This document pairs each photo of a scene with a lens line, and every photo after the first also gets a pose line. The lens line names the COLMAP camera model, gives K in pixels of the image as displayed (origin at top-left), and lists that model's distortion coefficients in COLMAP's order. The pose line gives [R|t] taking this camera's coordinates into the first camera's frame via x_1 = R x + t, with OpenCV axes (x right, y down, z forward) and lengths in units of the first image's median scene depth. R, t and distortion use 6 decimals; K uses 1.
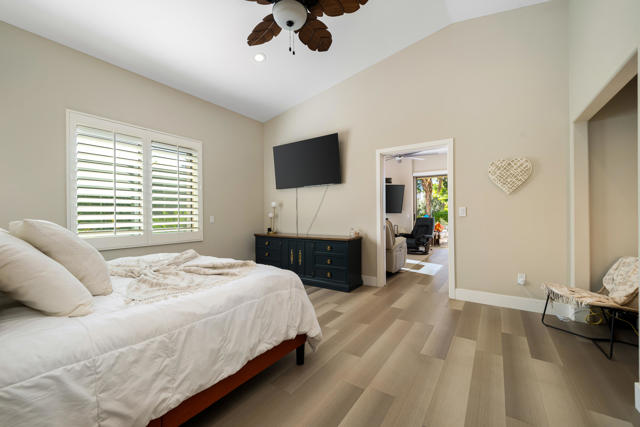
lens RADIAL K [[255.8, 0, 314.8], [0, 255.8, 214.3], [0, 0, 1]] dist [-0.000047, -0.000260]
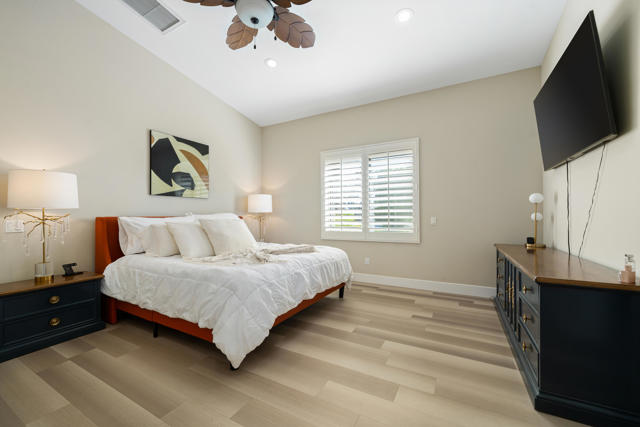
lens RADIAL K [[245.6, 0, 320.0], [0, 245.6, 213.5], [0, 0, 1]] dist [-0.001651, -0.000129]
pose [[0.137236, -0.006186, -0.990519, 0.812340], [0.005083, 0.999972, -0.005540, -0.004530], [0.990525, -0.004275, 0.137263, 1.054147]]
